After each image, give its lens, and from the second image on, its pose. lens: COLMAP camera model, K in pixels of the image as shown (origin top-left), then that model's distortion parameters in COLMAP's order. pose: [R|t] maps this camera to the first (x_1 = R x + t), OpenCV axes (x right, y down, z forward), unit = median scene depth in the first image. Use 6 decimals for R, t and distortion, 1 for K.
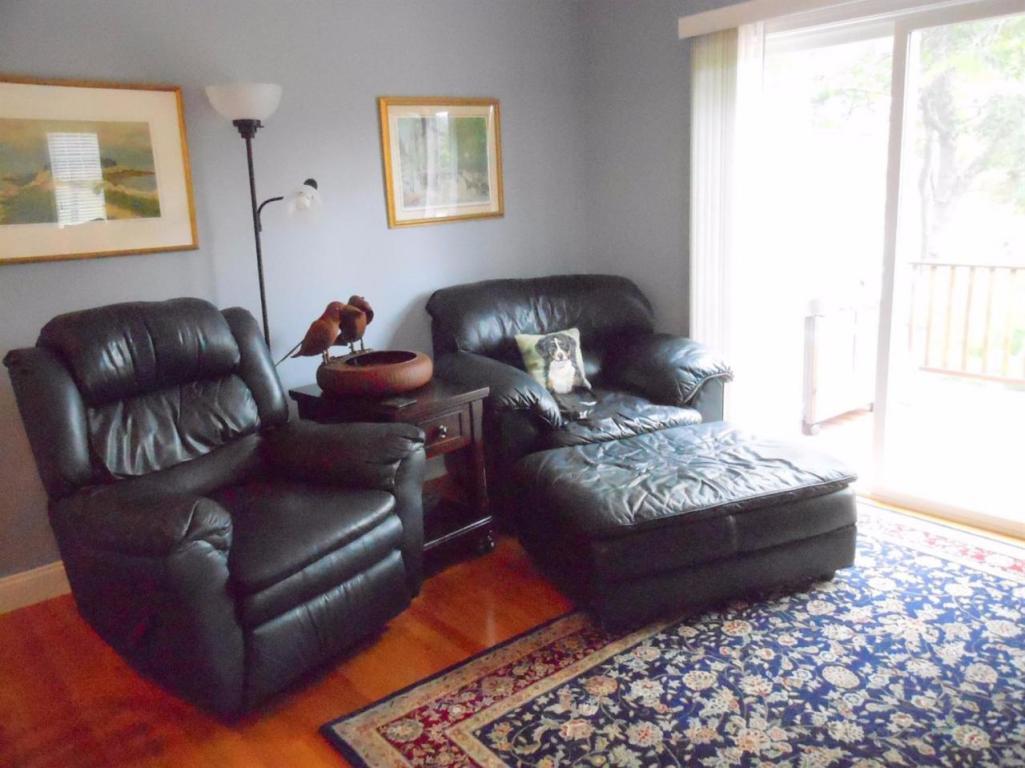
lens RADIAL K [[829.7, 0, 512.0], [0, 829.7, 367.9], [0, 0, 1]] dist [-0.001897, -0.045165]
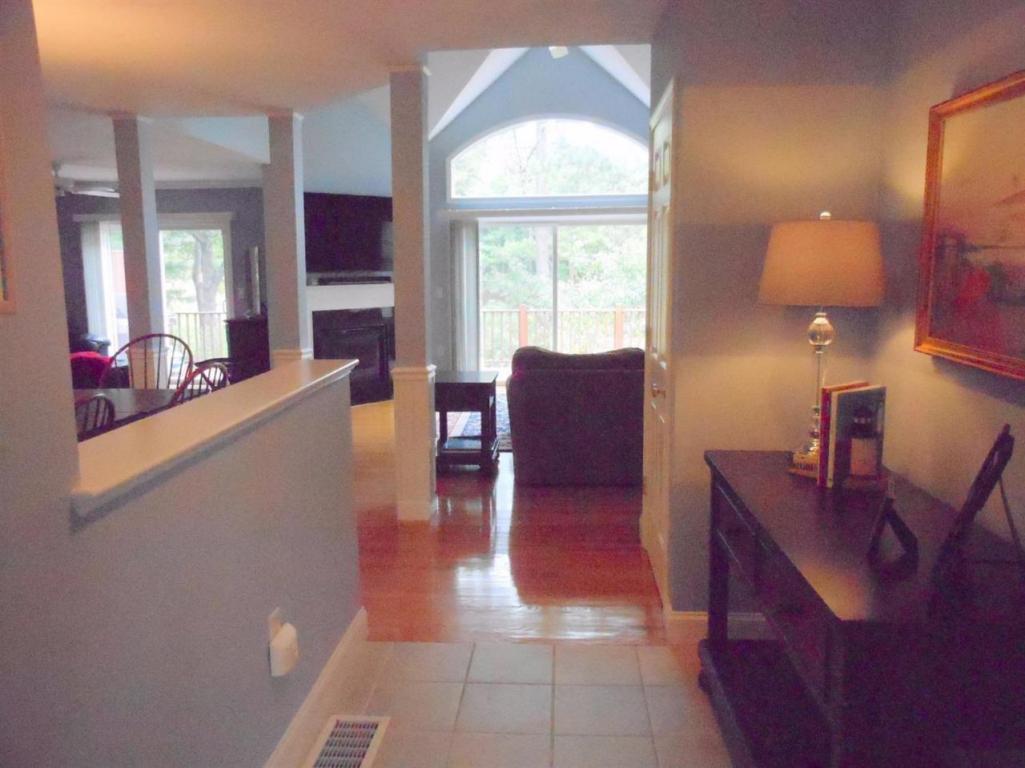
lens RADIAL K [[807.6, 0, 511.0], [0, 807.6, 394.9], [0, 0, 1]] dist [-0.002759, -0.002349]
pose [[0.692232, -0.077468, 0.717505, -0.965559], [0.126843, 0.991805, -0.015291, 0.496455], [-0.710440, 0.101596, 0.696386, -2.318486]]
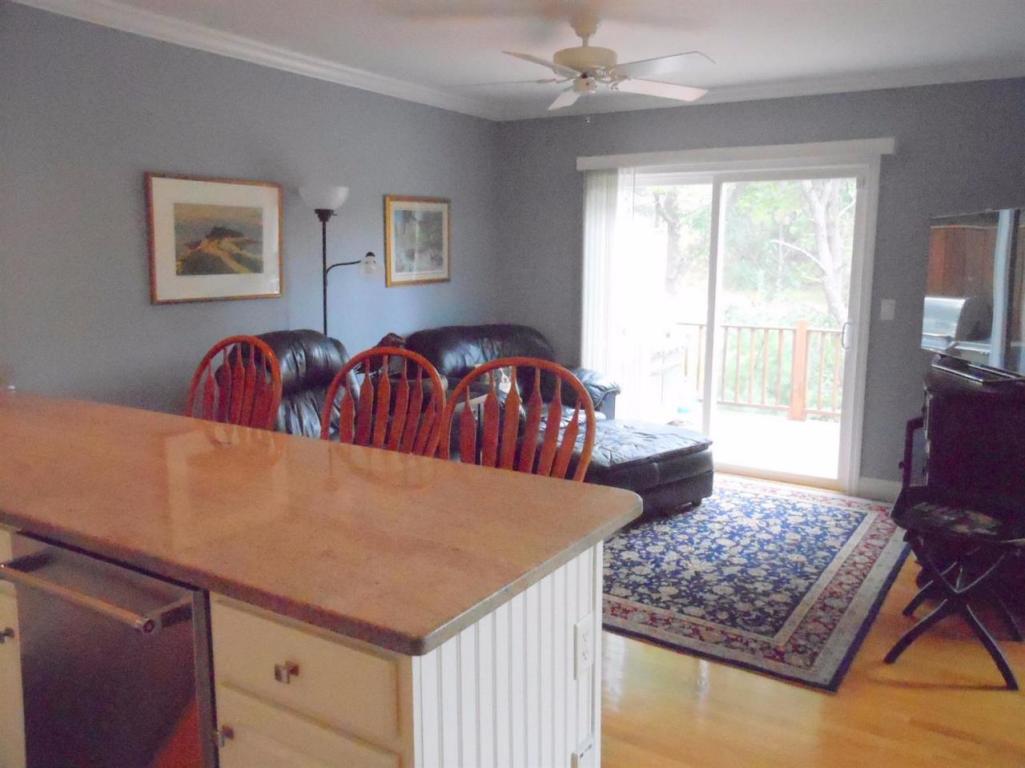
lens RADIAL K [[829.7, 0, 512.0], [0, 829.7, 367.9], [0, 0, 1]] dist [-0.001897, -0.045165]
pose [[0.949863, 0.007389, 0.312580, -0.500704], [0.015858, 0.997296, -0.071764, 0.092361], [-0.312265, 0.073123, 0.947177, -0.490693]]
